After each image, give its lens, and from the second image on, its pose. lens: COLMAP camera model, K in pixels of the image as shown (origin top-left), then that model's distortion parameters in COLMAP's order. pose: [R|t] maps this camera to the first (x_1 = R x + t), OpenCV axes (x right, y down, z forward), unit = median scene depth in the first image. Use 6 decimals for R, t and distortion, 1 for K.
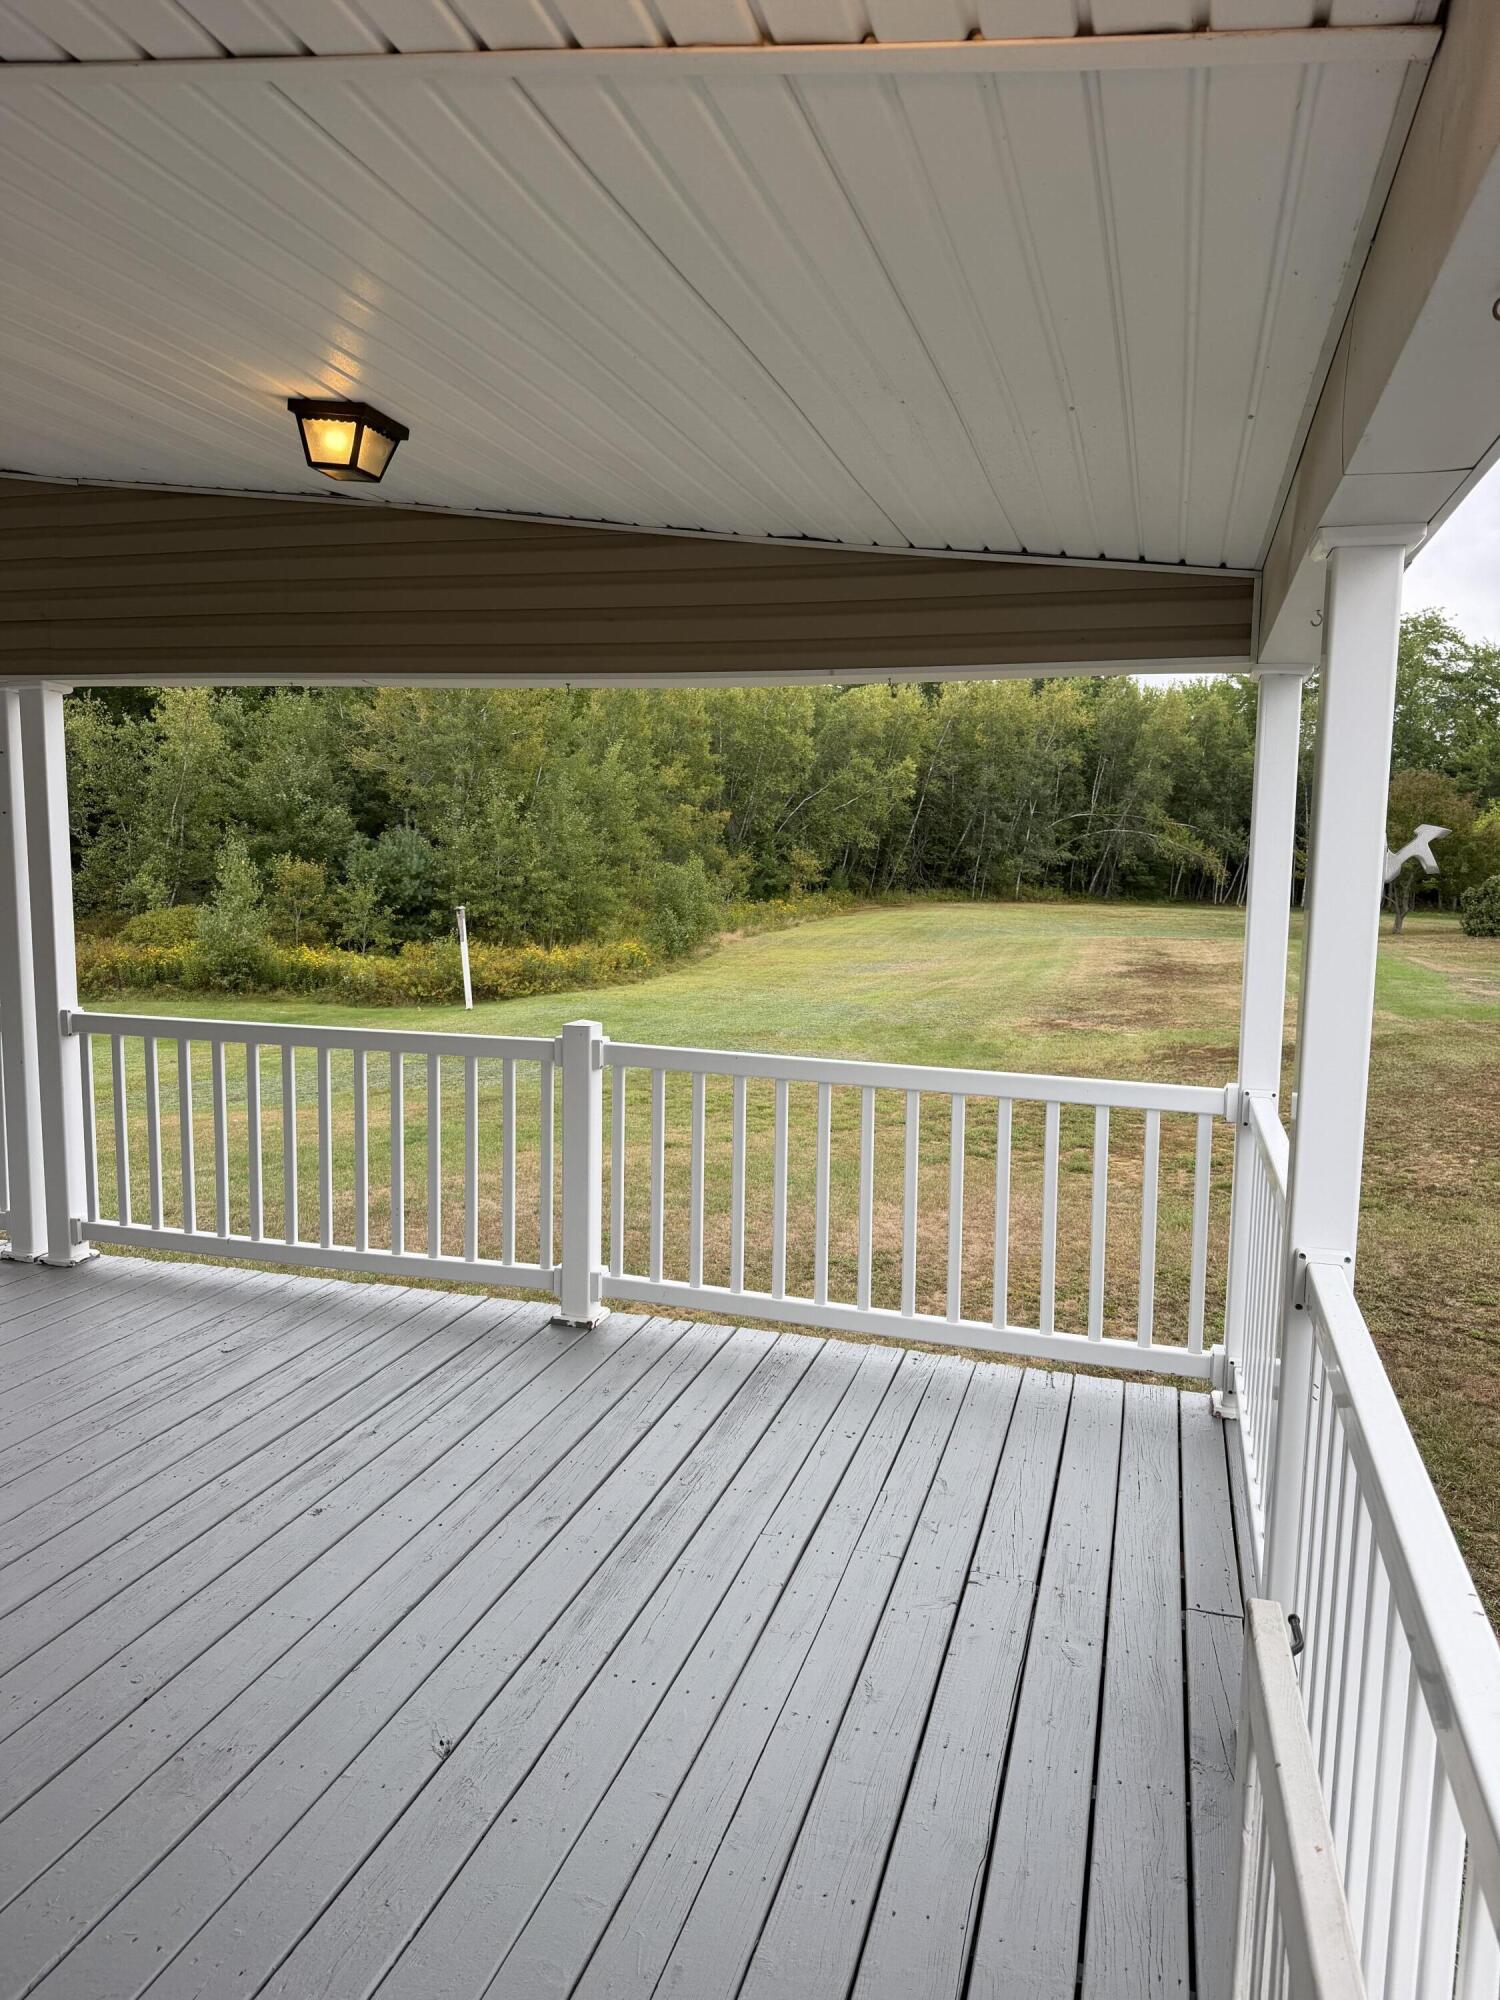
lens RADIAL K [[1365.8, 0, 730.9], [0, 1365.8, 1001.6], [0, 0, 1]] dist [0.108505, -0.179461]
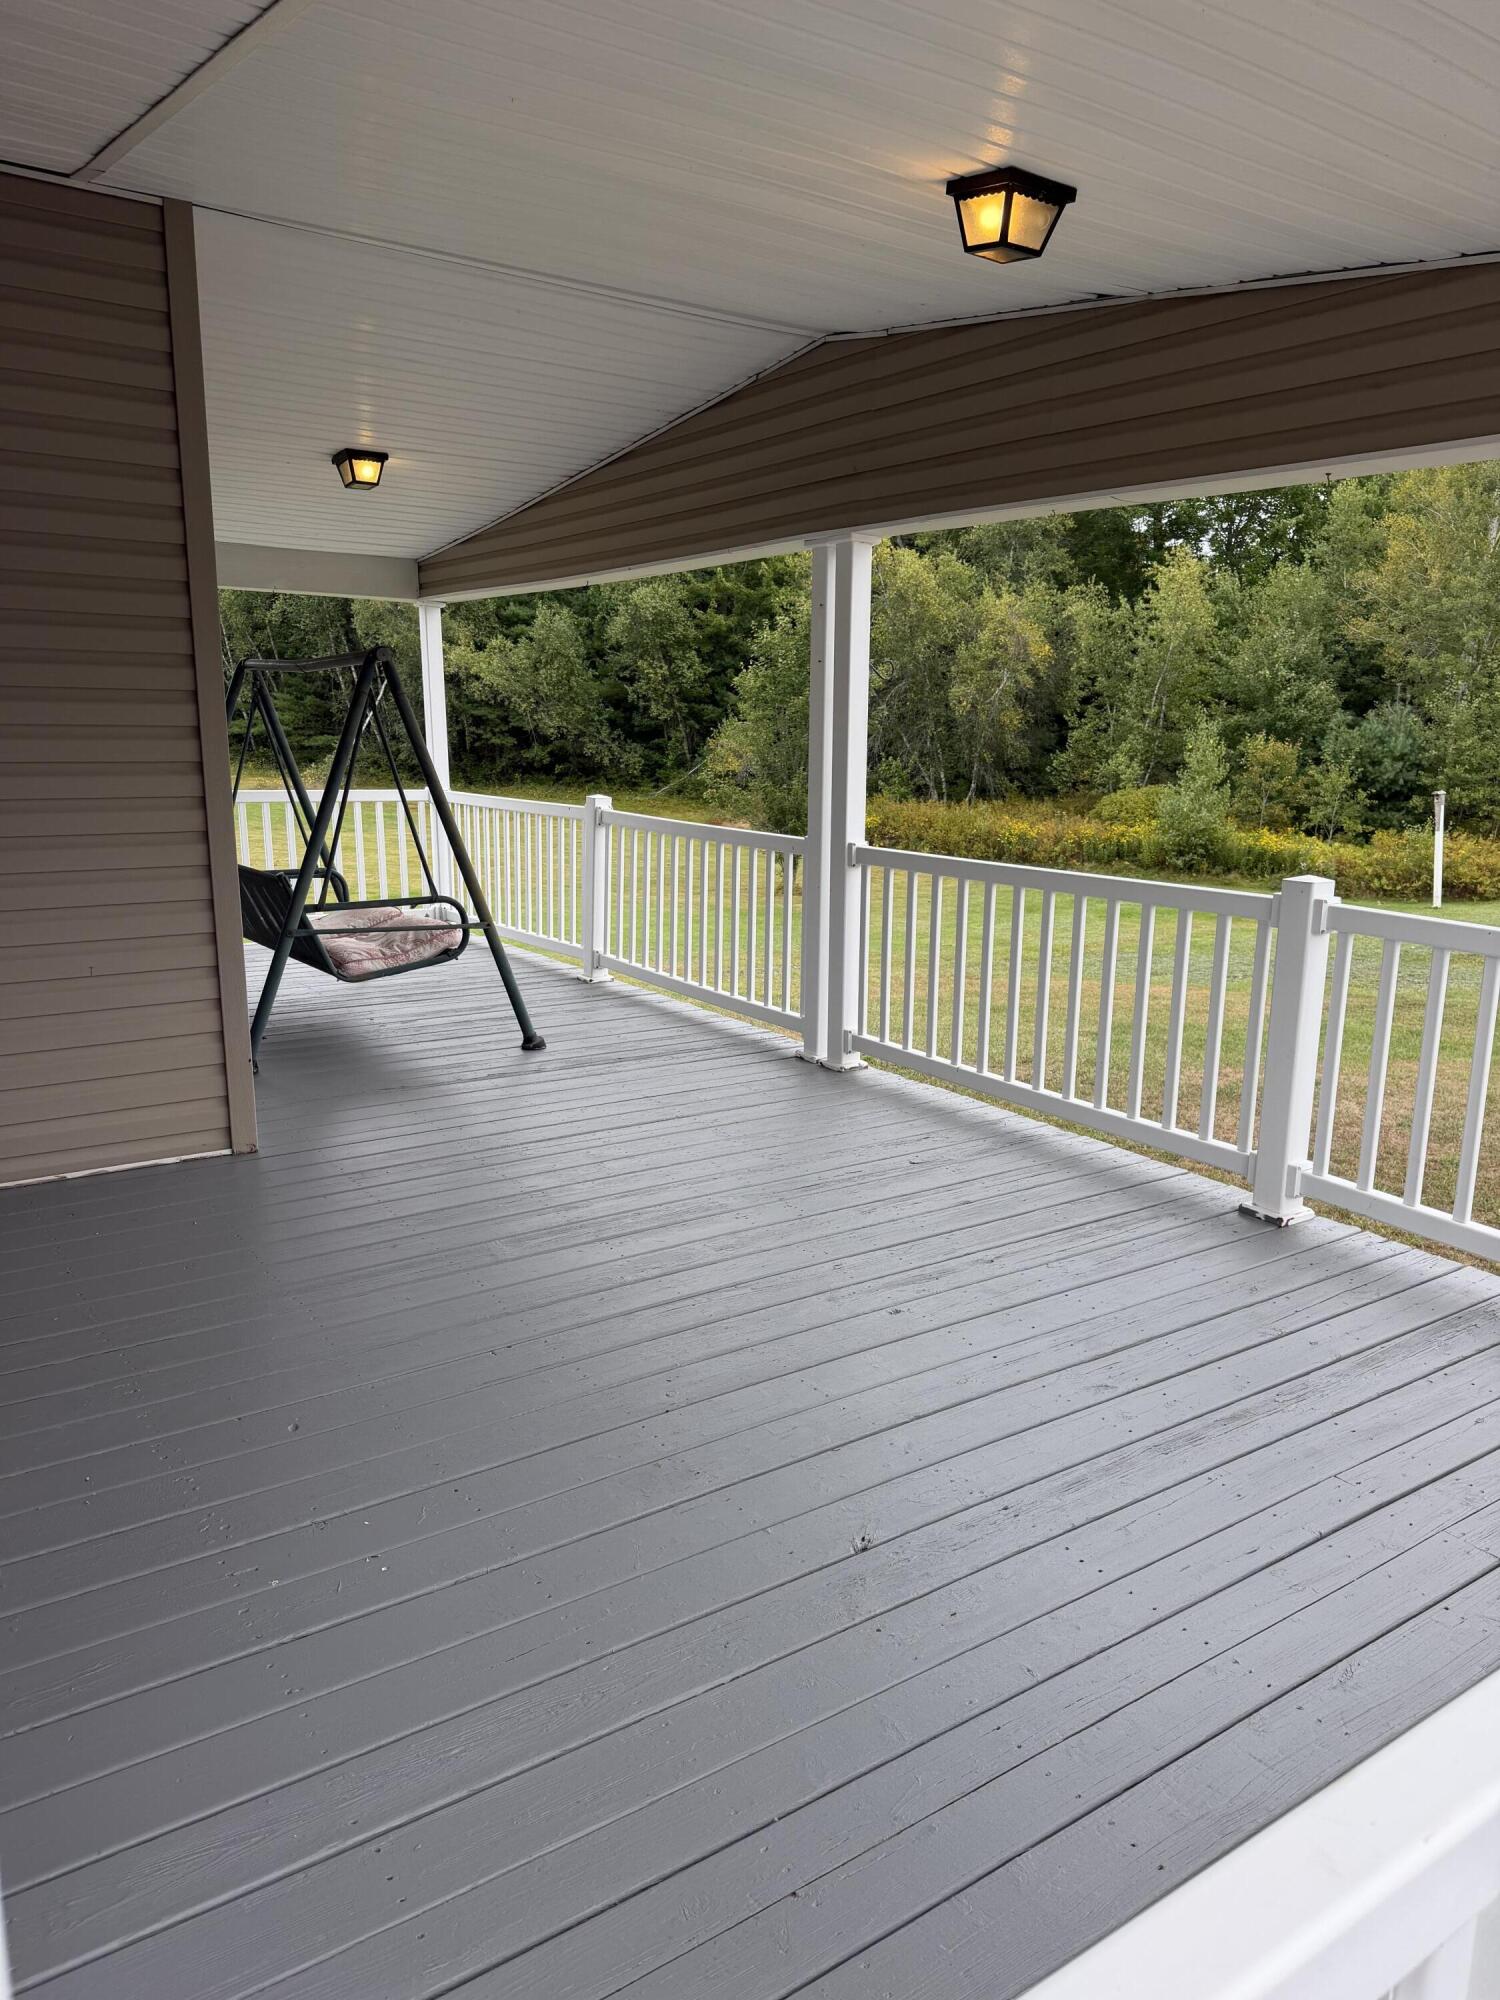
lens RADIAL K [[1365.8, 0, 730.9], [0, 1365.8, 1001.6], [0, 0, 1]] dist [0.108505, -0.179461]
pose [[0.785359, 0.124720, -0.606346, 0.142209], [-0.072754, 0.991302, 0.109668, 0.022286], [0.614750, -0.042015, 0.787602, 0.083256]]
